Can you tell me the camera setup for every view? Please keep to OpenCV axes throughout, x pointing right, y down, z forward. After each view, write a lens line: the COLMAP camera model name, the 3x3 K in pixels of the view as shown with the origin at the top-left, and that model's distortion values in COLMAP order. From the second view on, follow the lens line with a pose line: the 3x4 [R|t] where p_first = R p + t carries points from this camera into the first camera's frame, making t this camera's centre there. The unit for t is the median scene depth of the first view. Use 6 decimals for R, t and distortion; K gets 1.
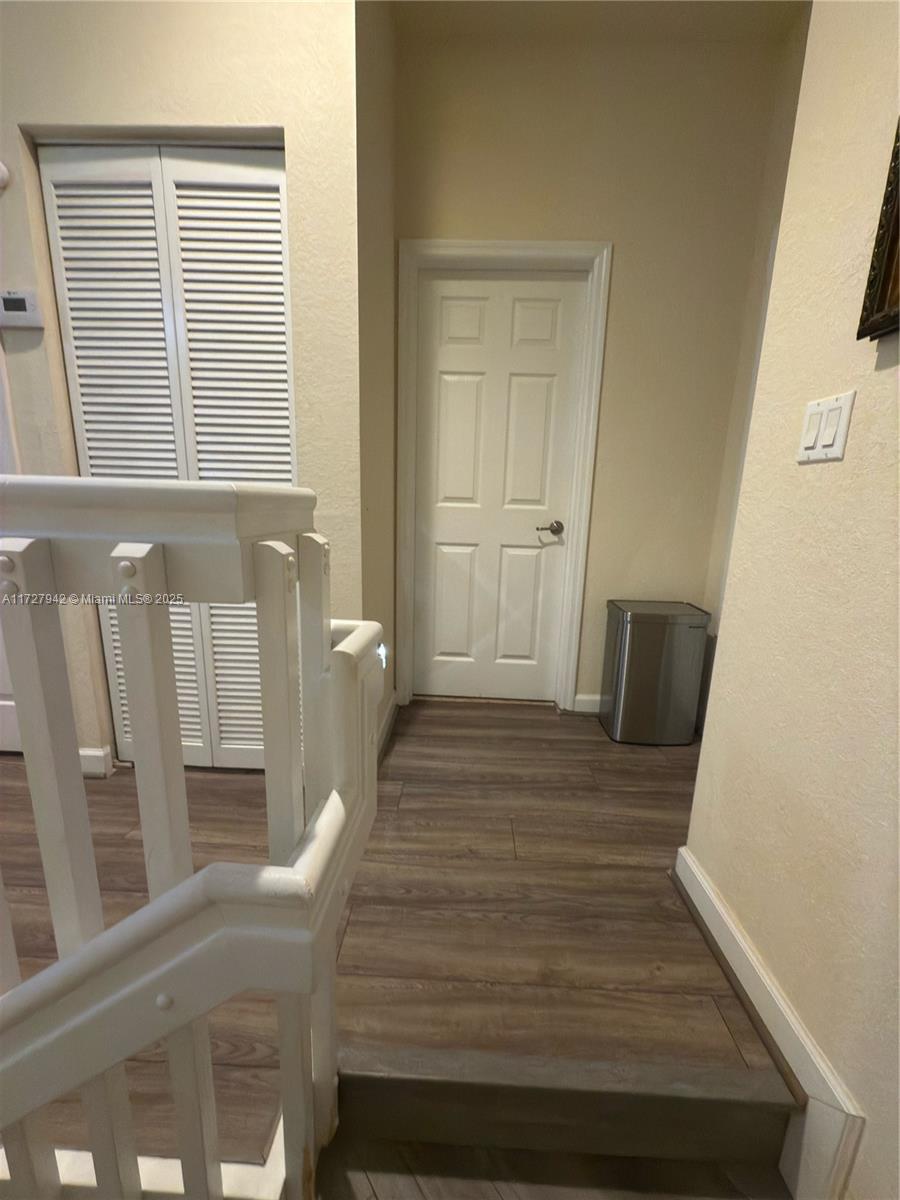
lens RADIAL K [[477.0, 0, 450.0], [0, 477.0, 600.0], [0, 0, 1]] dist [0.003071, -0.000137]
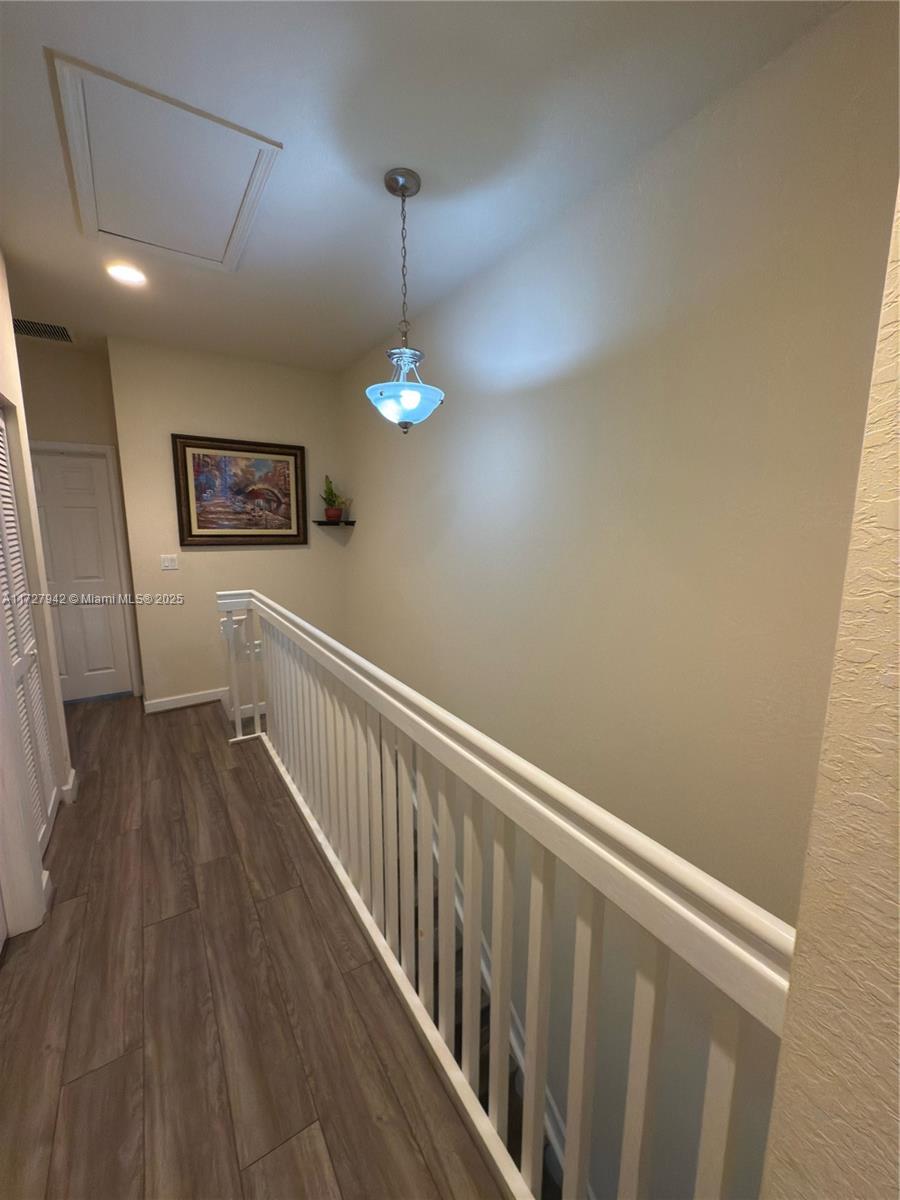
lens RADIAL K [[477.0, 0, 450.0], [0, 477.0, 600.0], [0, 0, 1]] dist [0.003071, -0.000137]
pose [[-0.575063, -0.156191, 0.803061, -2.906298], [0.149476, 0.945023, 0.290840, -0.638325], [-0.804338, 0.287289, -0.520101, 0.934088]]
